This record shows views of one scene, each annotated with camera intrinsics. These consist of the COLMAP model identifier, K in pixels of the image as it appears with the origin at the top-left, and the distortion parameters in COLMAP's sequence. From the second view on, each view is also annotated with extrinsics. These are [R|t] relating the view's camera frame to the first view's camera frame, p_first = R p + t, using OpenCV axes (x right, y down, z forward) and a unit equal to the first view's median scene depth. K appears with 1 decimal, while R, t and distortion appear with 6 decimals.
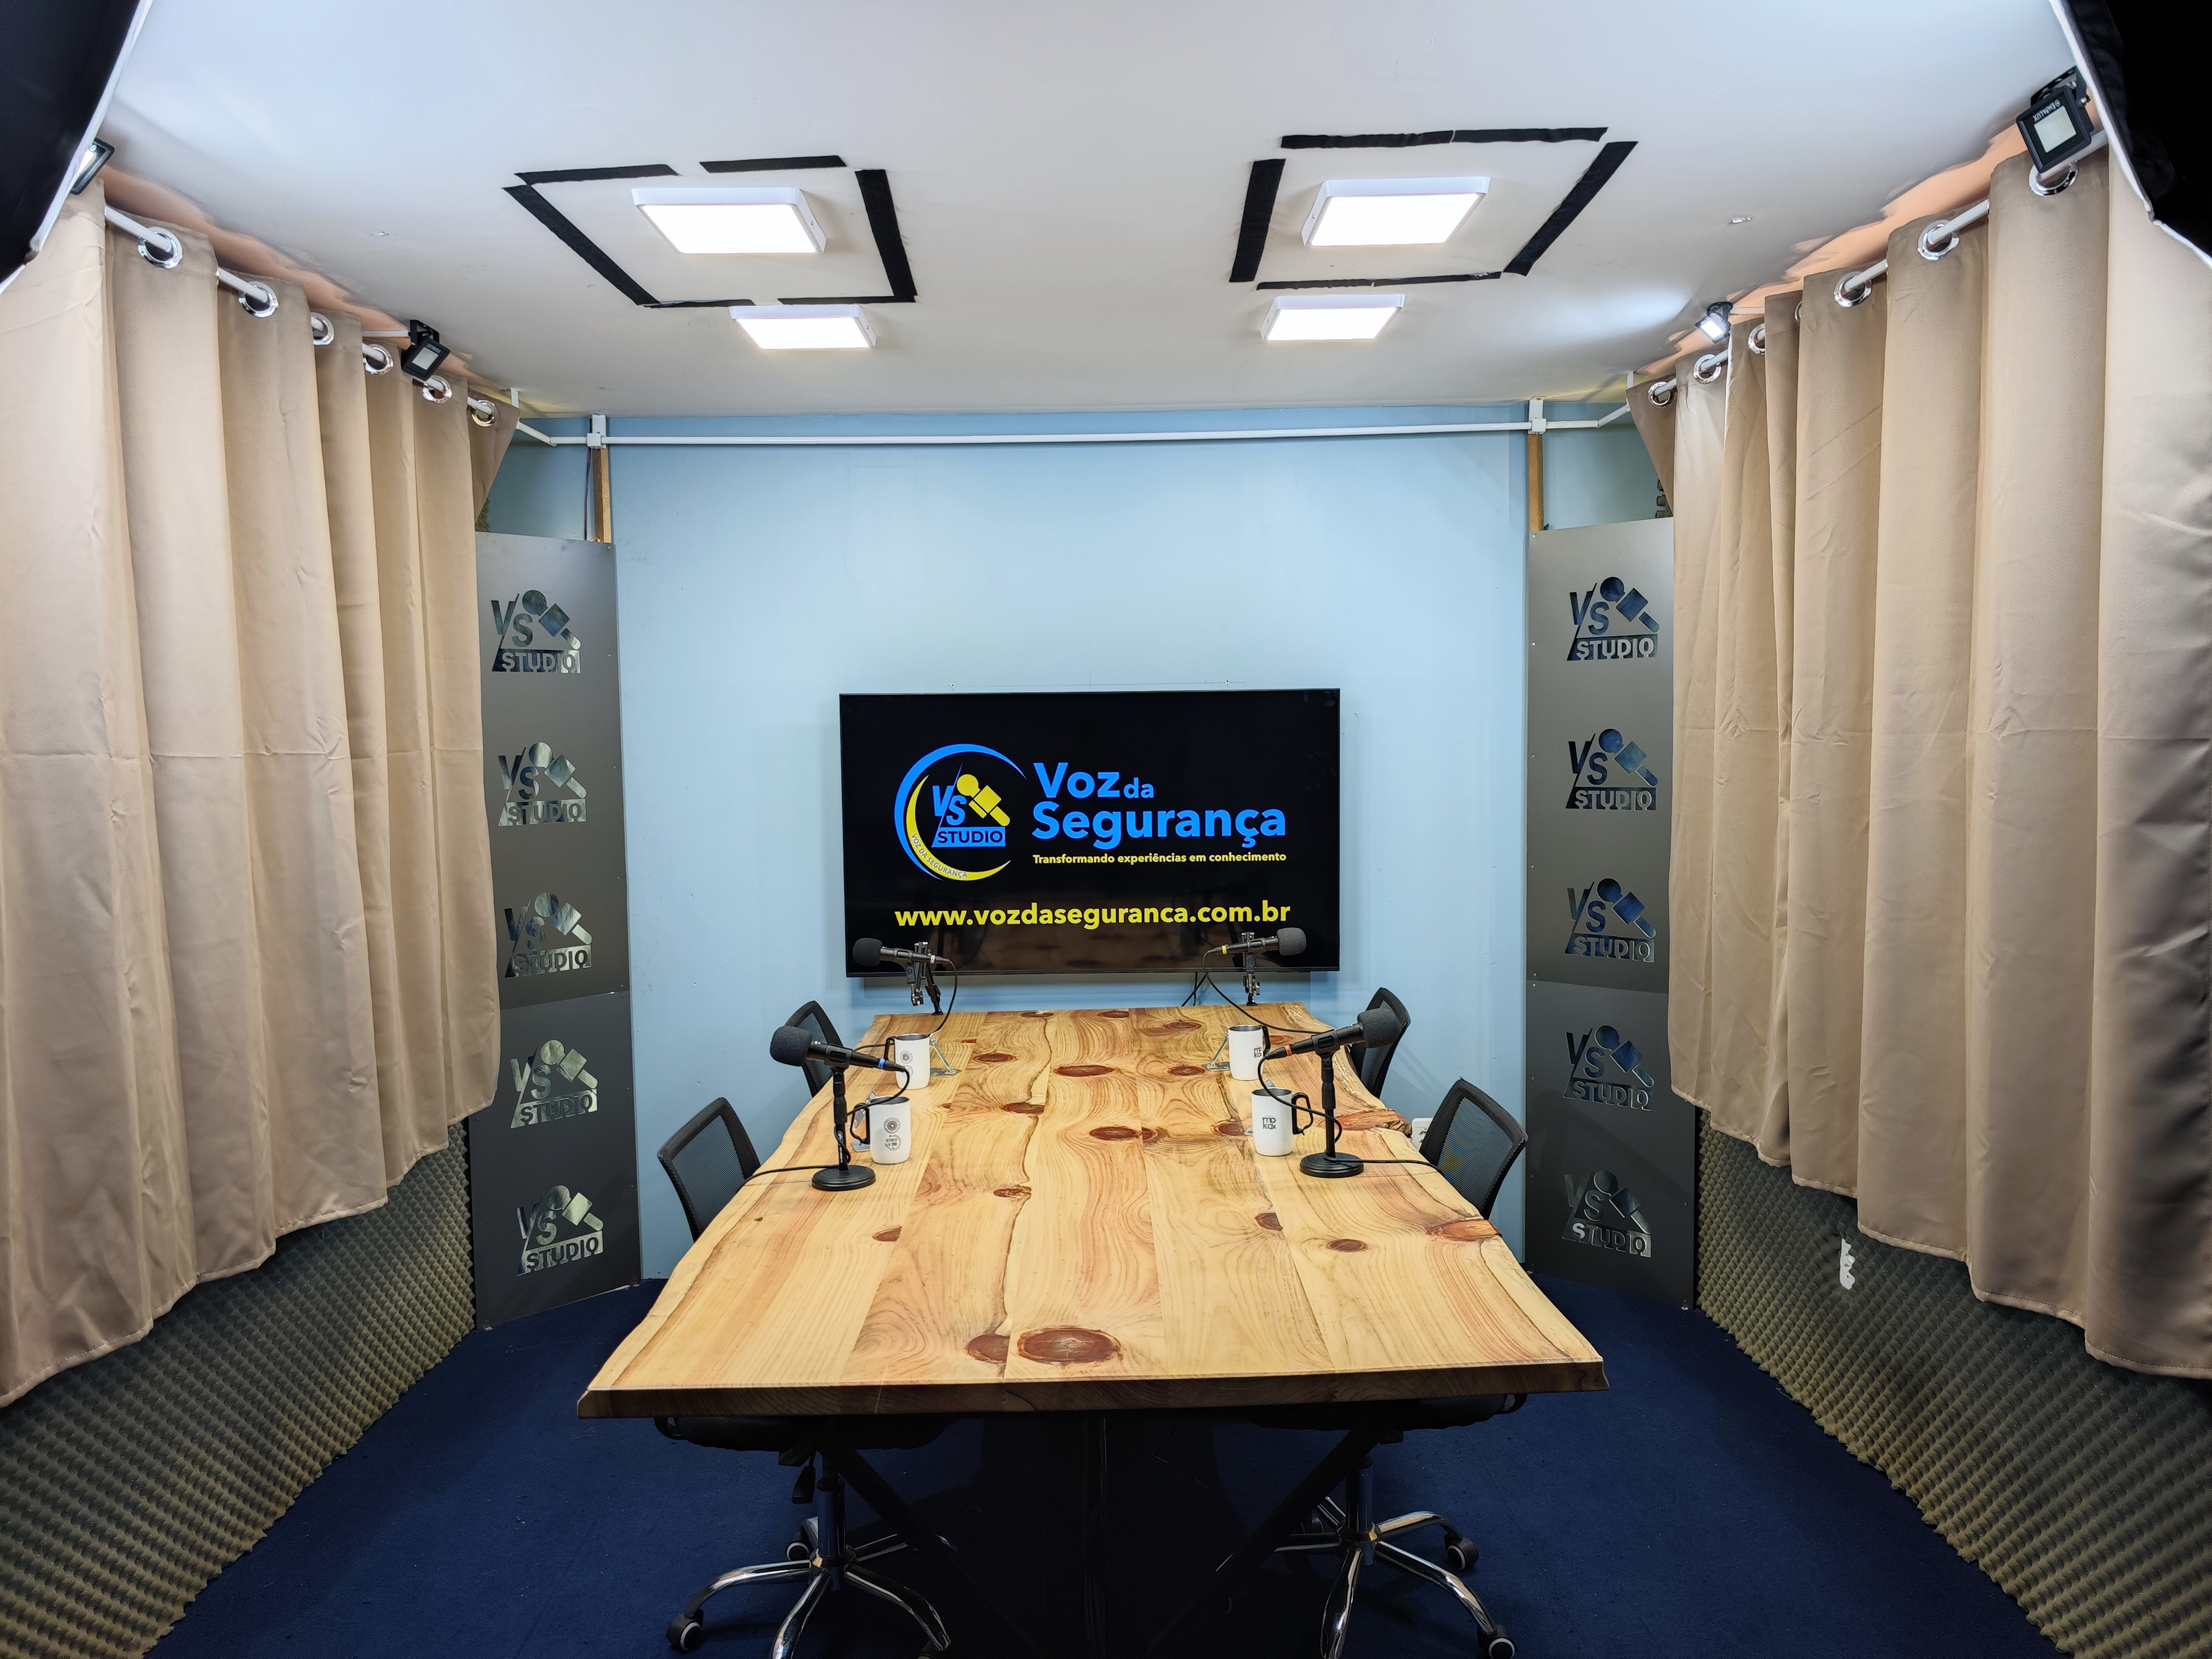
lens RADIAL K [[1489.4, 0, 1096.6], [0, 1489.4, 848.1], [0, 0, 1]] dist [0.030593, -0.038959]
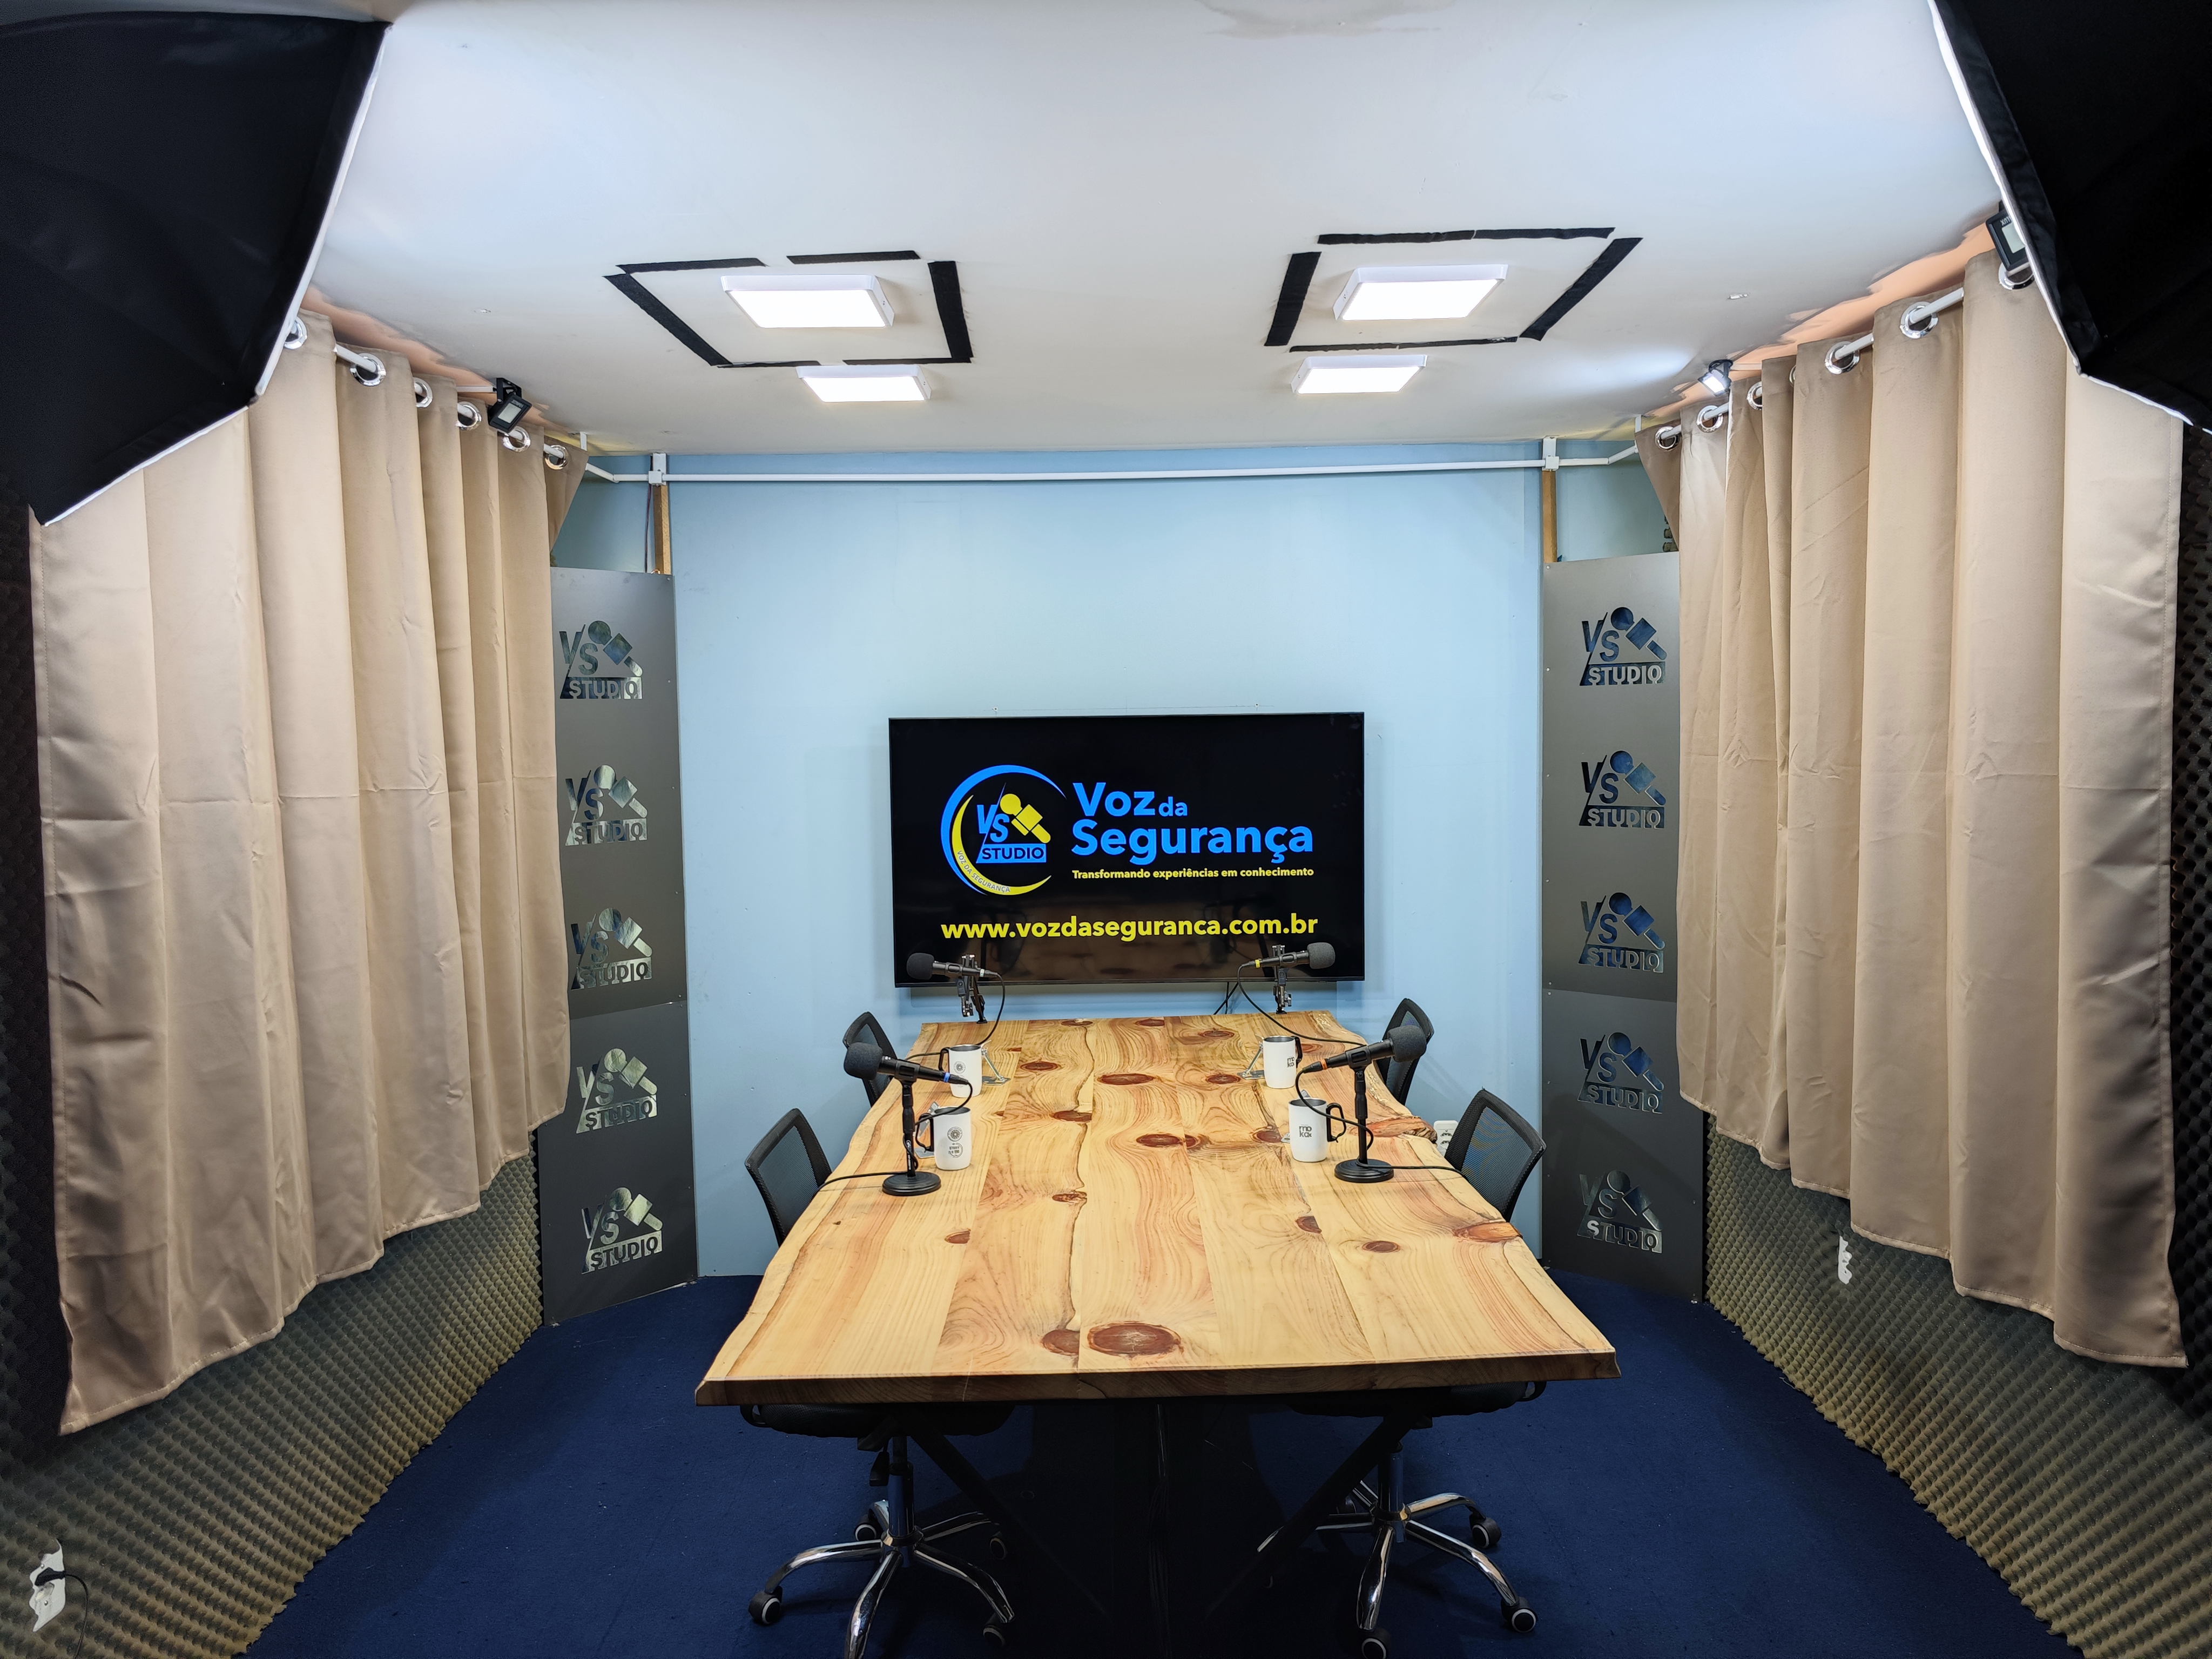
lens RADIAL K [[1491.3, 0, 1116.5], [0, 1491.3, 829.7], [0, 0, 1]] dist [0.030682, -0.038876]
pose [[0.999988, -0.001665, 0.004530, -0.023643], [0.001695, 0.999977, -0.006497, -0.024922], [-0.004519, 0.006504, 0.999969, -0.073970]]
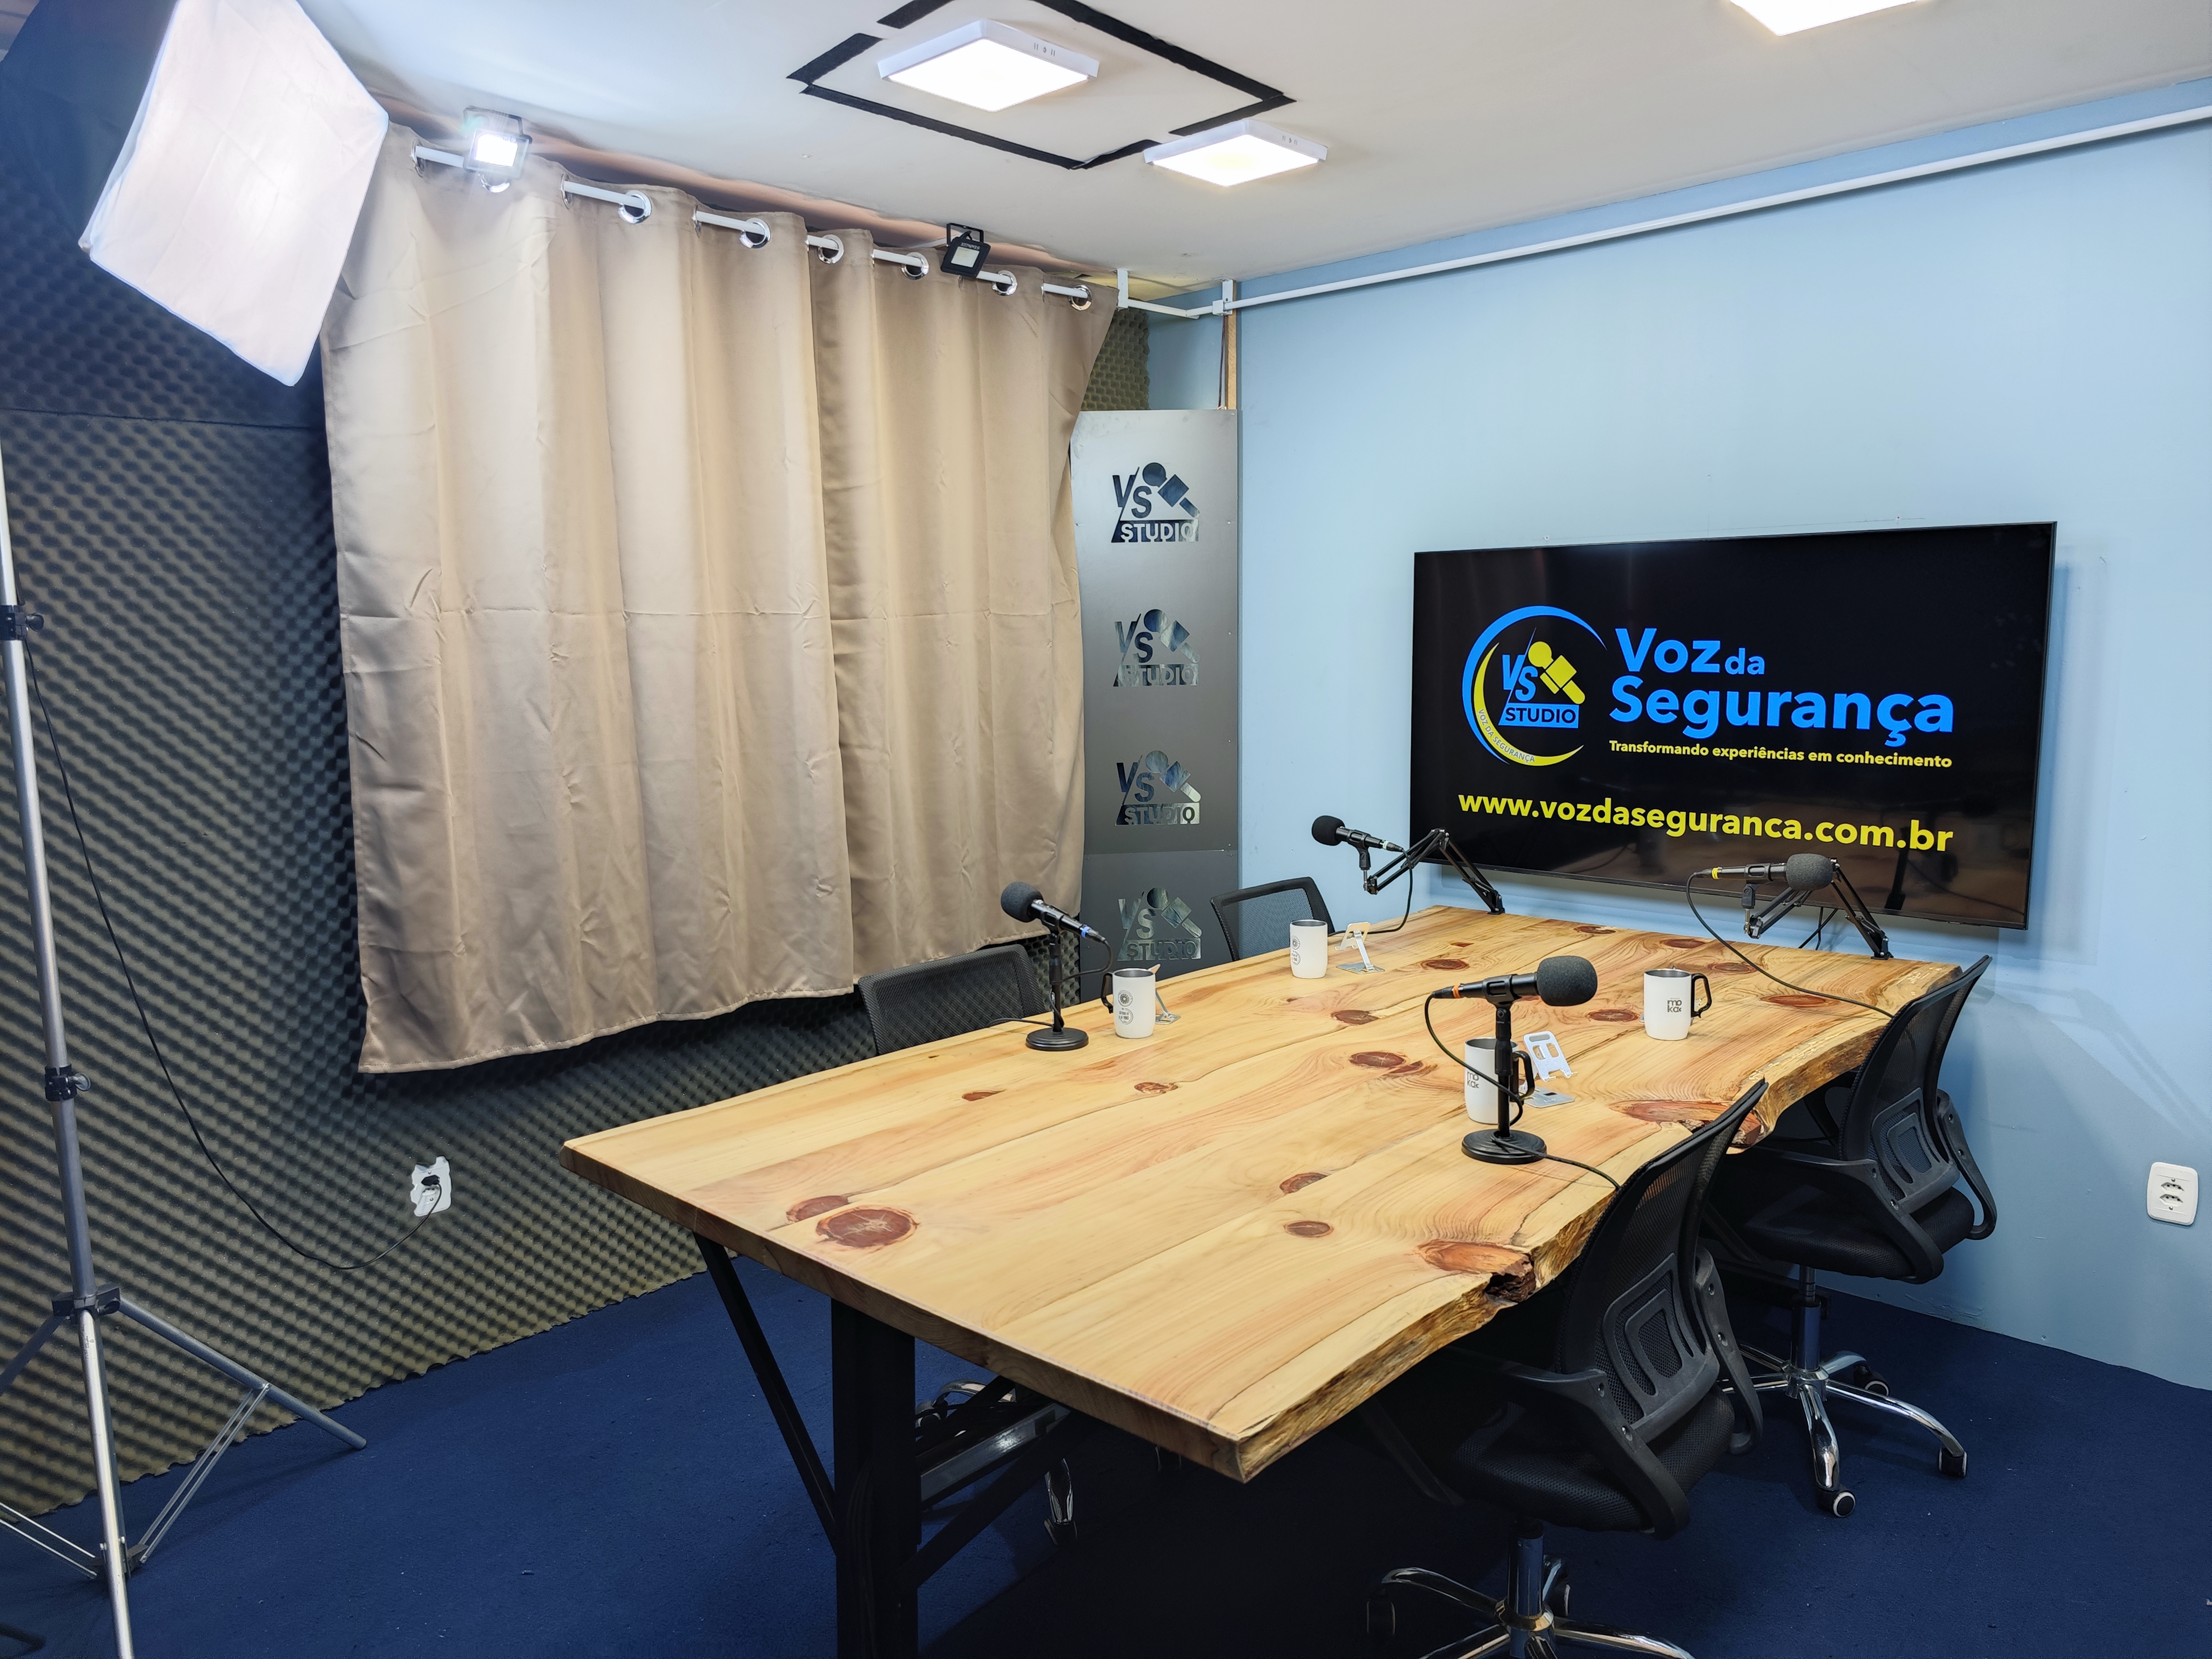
lens RADIAL K [[1489.4, 0, 1096.6], [0, 1489.4, 848.1], [0, 0, 1]] dist [0.030593, -0.038959]
pose [[0.722796, 0.104017, -0.683189, 0.470951], [-0.049221, 0.993845, 0.099241, -0.006409], [0.689306, -0.038104, 0.723467, 0.275720]]
